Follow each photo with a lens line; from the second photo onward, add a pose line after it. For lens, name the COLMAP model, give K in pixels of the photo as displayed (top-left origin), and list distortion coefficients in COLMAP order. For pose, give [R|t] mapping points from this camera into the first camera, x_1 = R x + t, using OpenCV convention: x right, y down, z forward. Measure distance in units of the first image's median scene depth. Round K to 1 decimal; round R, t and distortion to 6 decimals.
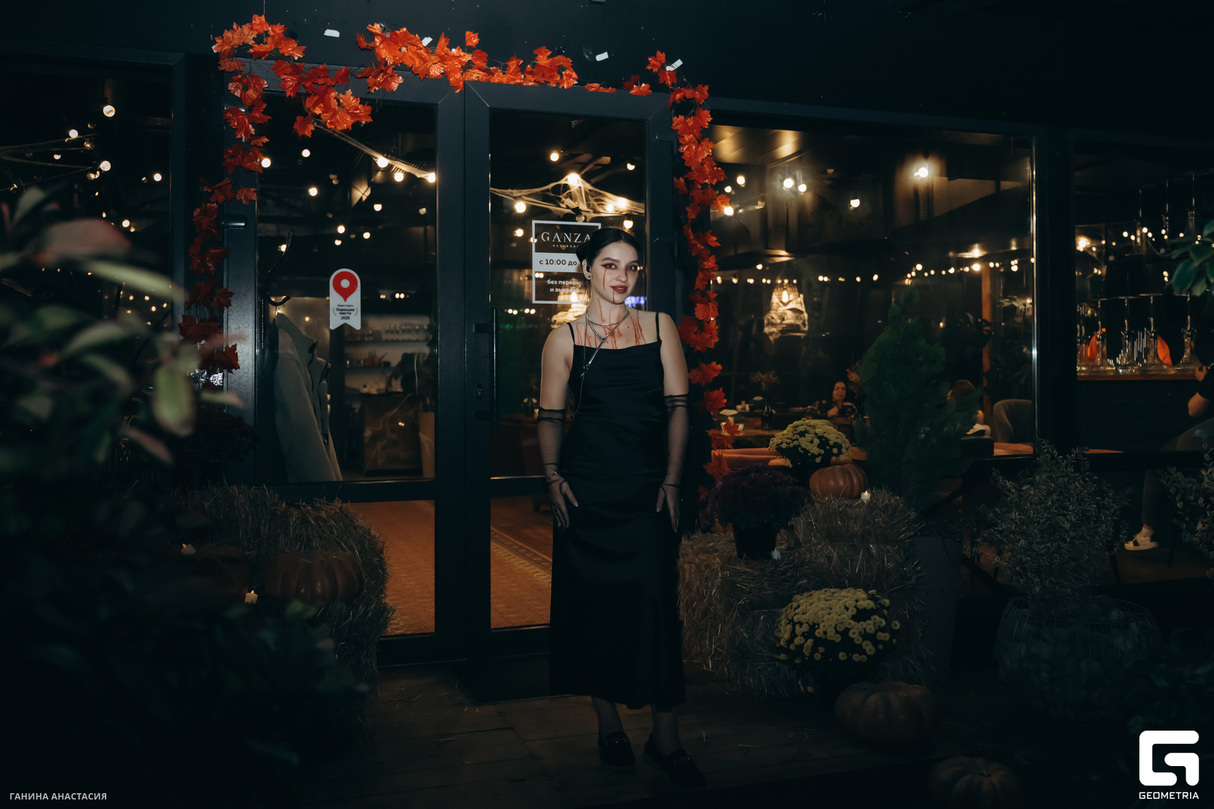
lens RADIAL K [[976.0, 0, 607.0], [0, 976.0, 404.5], [0, 0, 1]] dist [0.000272, 0.000014]
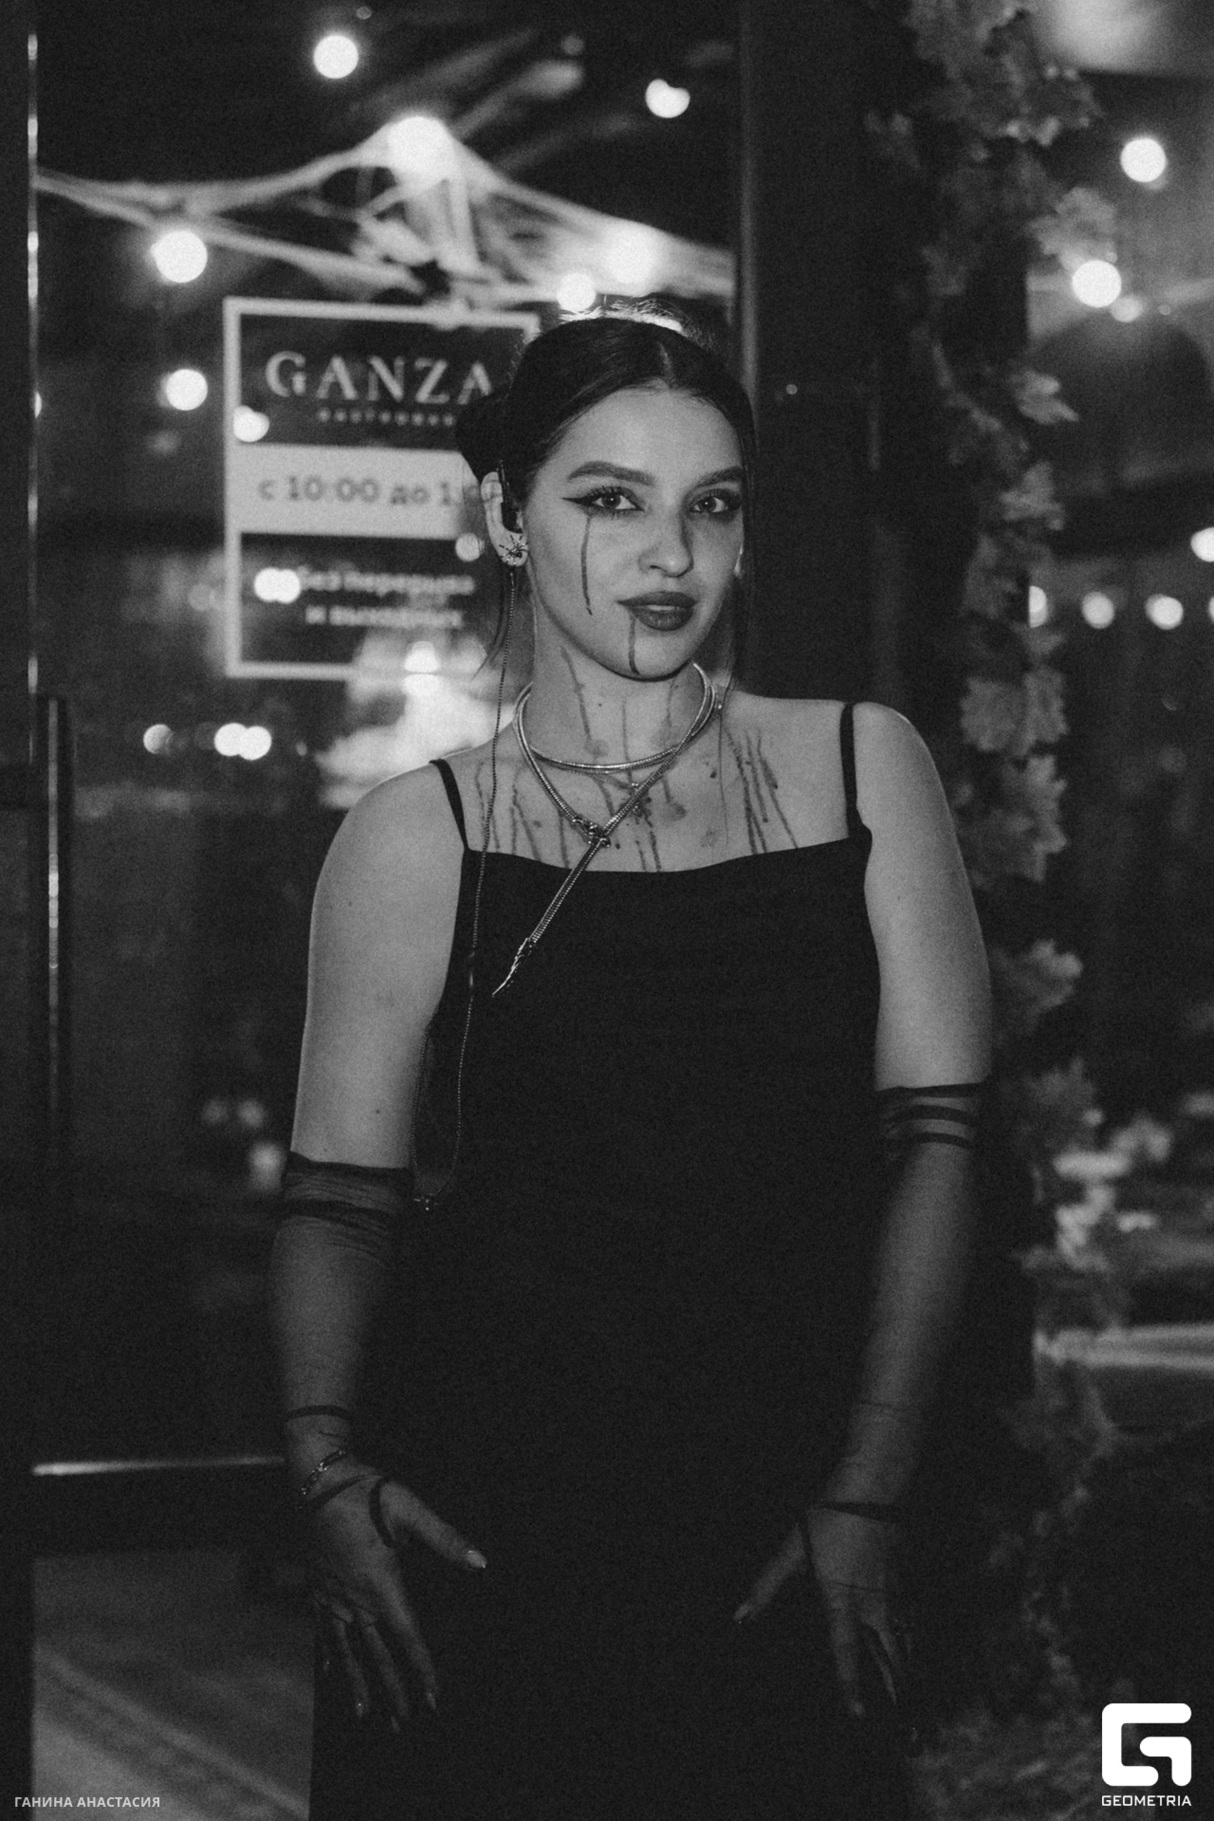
lens RADIAL K [[2965.2, 0, 607.0], [0, 2965.2, 910.5], [0, 0, 1]] dist [0.265243, -0.002429]
pose [[0.999839, -0.001070, 0.017903, -0.002684], [0.002250, 0.997815, -0.066026, -0.006018], [-0.017793, 0.066055, 0.997657, 0.312593]]
